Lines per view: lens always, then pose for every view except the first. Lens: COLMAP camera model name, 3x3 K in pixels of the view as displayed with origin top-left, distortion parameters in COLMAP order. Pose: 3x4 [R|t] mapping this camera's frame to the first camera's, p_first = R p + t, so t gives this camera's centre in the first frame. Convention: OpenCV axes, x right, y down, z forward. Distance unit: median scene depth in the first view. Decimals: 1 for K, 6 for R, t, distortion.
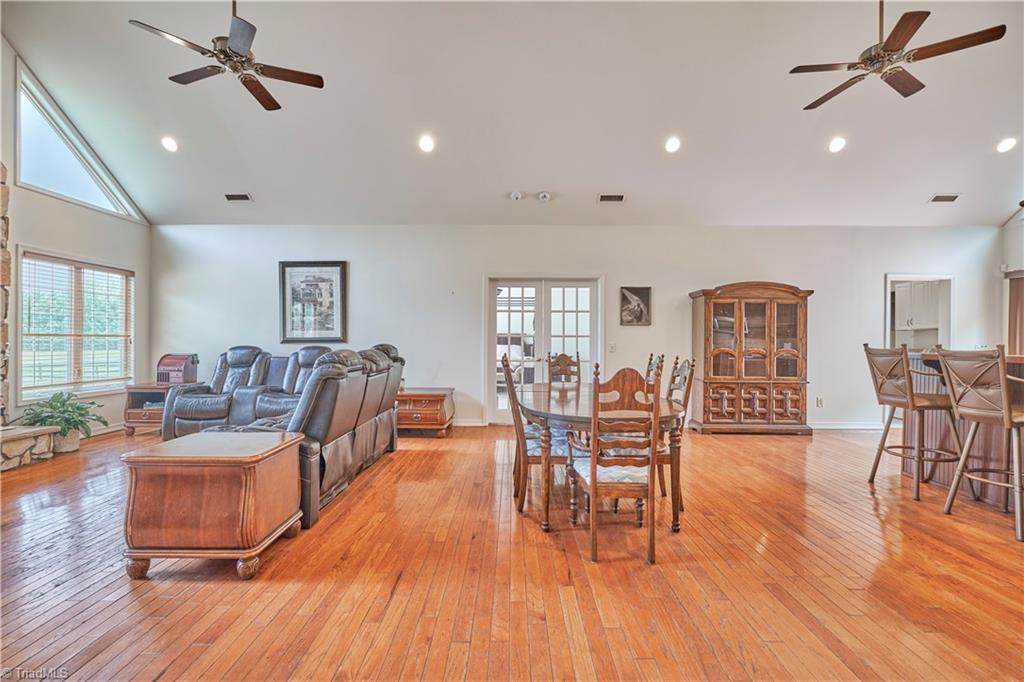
lens RADIAL K [[461.3, 0, 508.9], [0, 461.3, 341.0], [0, 0, 1]] dist [0.001470, -0.000569]
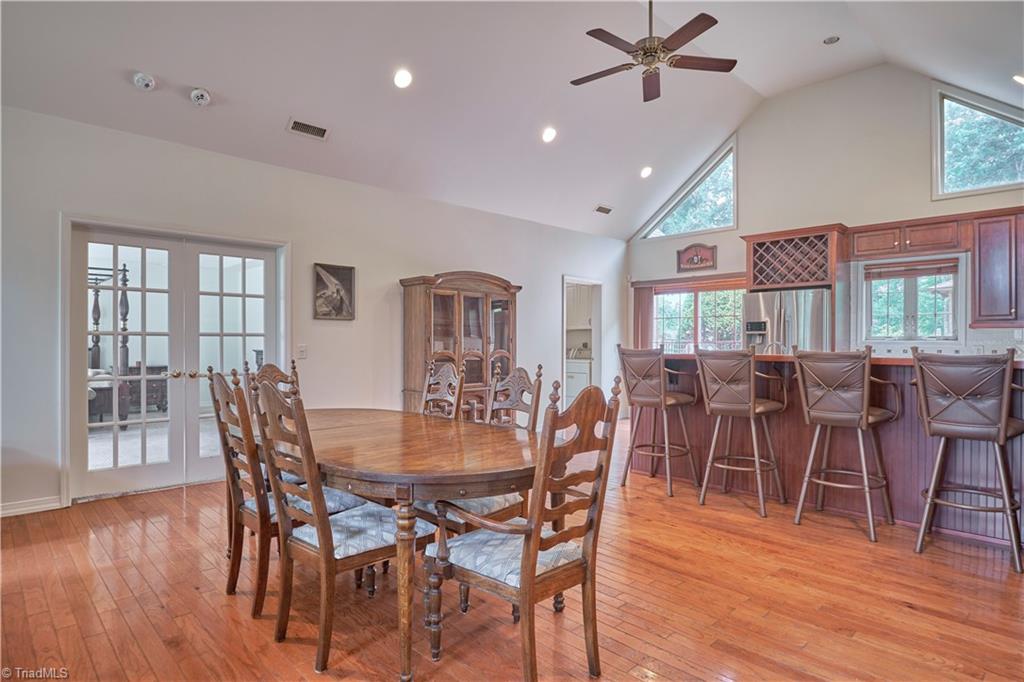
lens RADIAL K [[563.0, 0, 511.7], [0, 563.0, 340.8], [0, 0, 1]] dist [-0.007506, -0.001629]
pose [[0.711937, -0.001644, 0.702241, -0.138239], [0.002603, 0.999997, -0.000298, -0.000882], [-0.702238, 0.002040, 0.711939, 0.204809]]
